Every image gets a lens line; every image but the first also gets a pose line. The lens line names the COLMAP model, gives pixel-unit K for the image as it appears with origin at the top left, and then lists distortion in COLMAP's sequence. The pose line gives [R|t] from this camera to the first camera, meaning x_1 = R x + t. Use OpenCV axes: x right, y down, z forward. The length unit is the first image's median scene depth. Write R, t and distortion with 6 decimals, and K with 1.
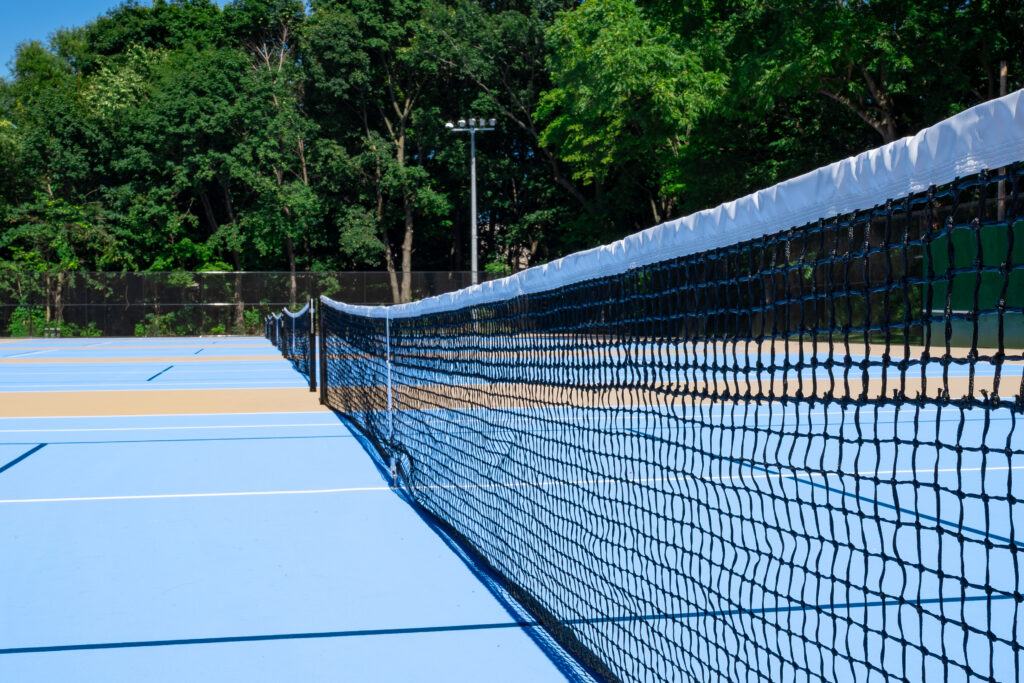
lens RADIAL K [[1309.4, 0, 512.0], [0, 1309.4, 341.5], [0, 0, 1]] dist [-0.000681, 0.005580]
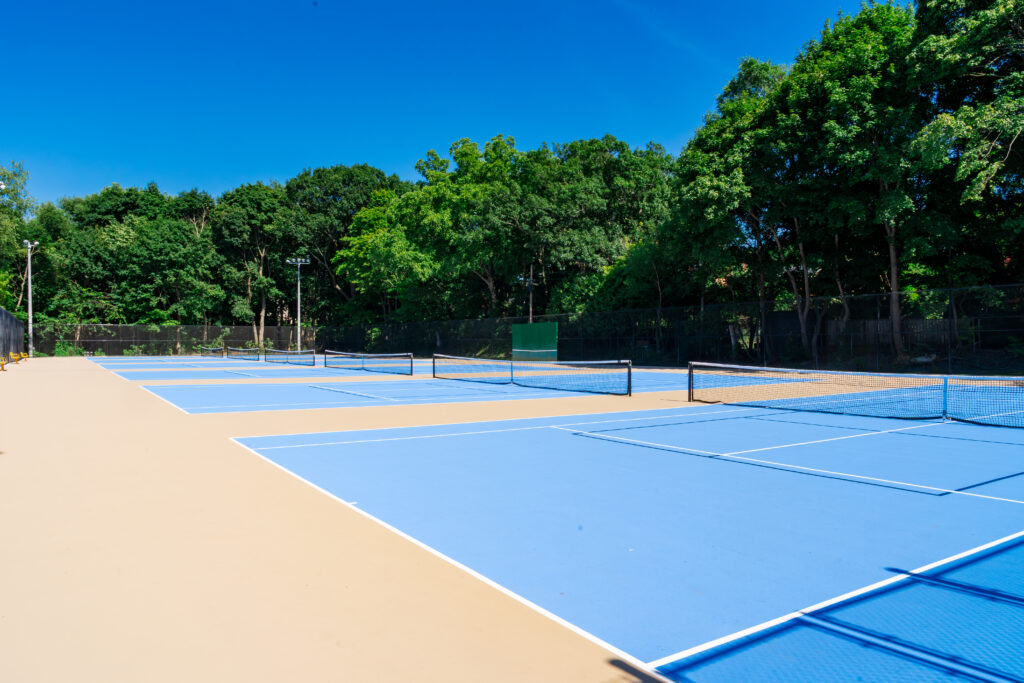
lens RADIAL K [[693.8, 0, 512.0], [0, 693.8, 341.5], [0, 0, 1]] dist [-0.003511, -0.000768]
pose [[0.927457, 0.009073, 0.373819, -0.136327], [-0.001146, 0.999770, -0.021422, -0.003872], [-0.373927, 0.019439, 0.927254, -0.235229]]
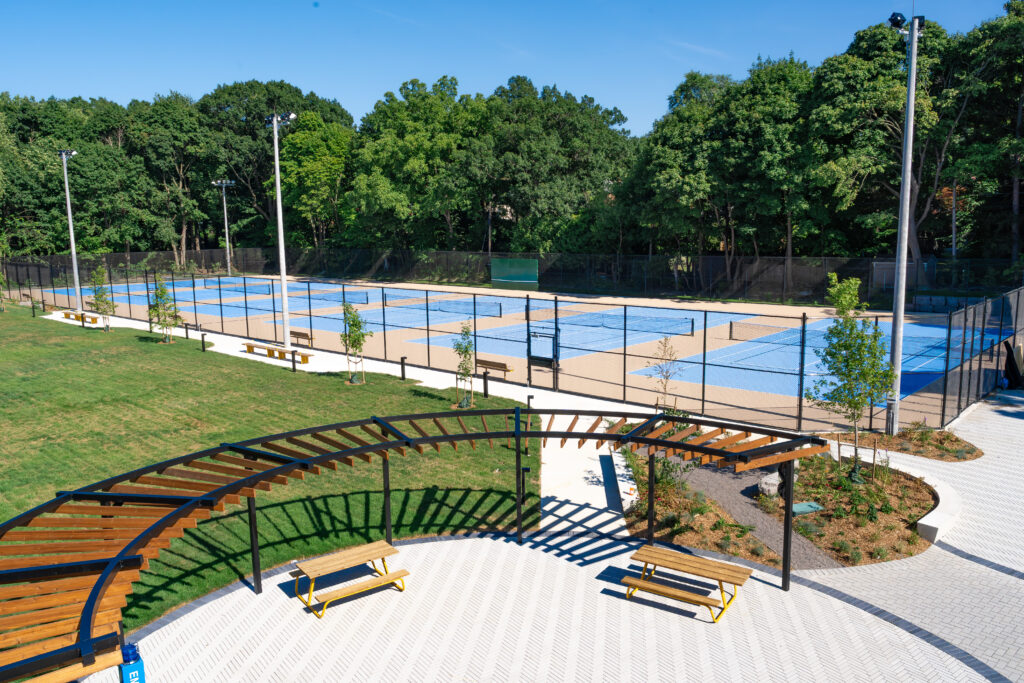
lens RADIAL K [[787.8, 0, 512.0], [0, 787.8, 341.5], [0, 0, 1]] dist [-0.000718, -0.002853]
pose [[0.803798, -0.092273, 0.587702, -0.458117], [0.017651, 0.991162, 0.131478, -0.066095], [-0.594640, -0.095308, 0.798323, -0.399790]]
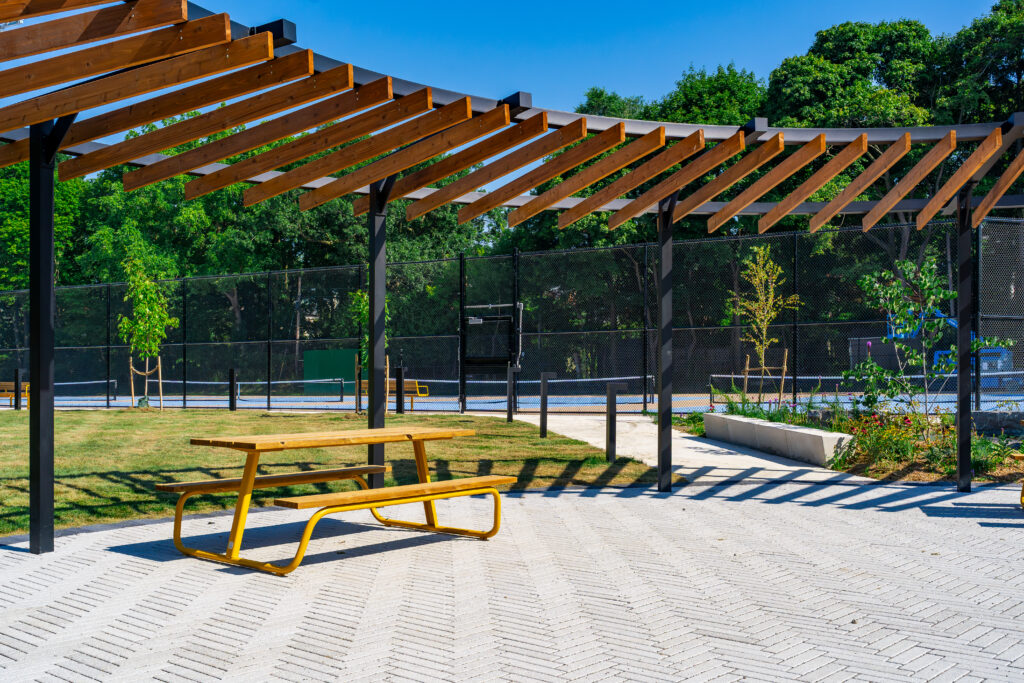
lens RADIAL K [[1051.2, 0, 512.0], [0, 1051.2, 341.5], [0, 0, 1]] dist [0.007579, 0.004976]
pose [[0.654595, 0.041059, 0.754864, -0.446295], [0.010959, 0.997904, -0.063781, 0.015733], [-0.755901, 0.050023, 0.652773, -0.295421]]
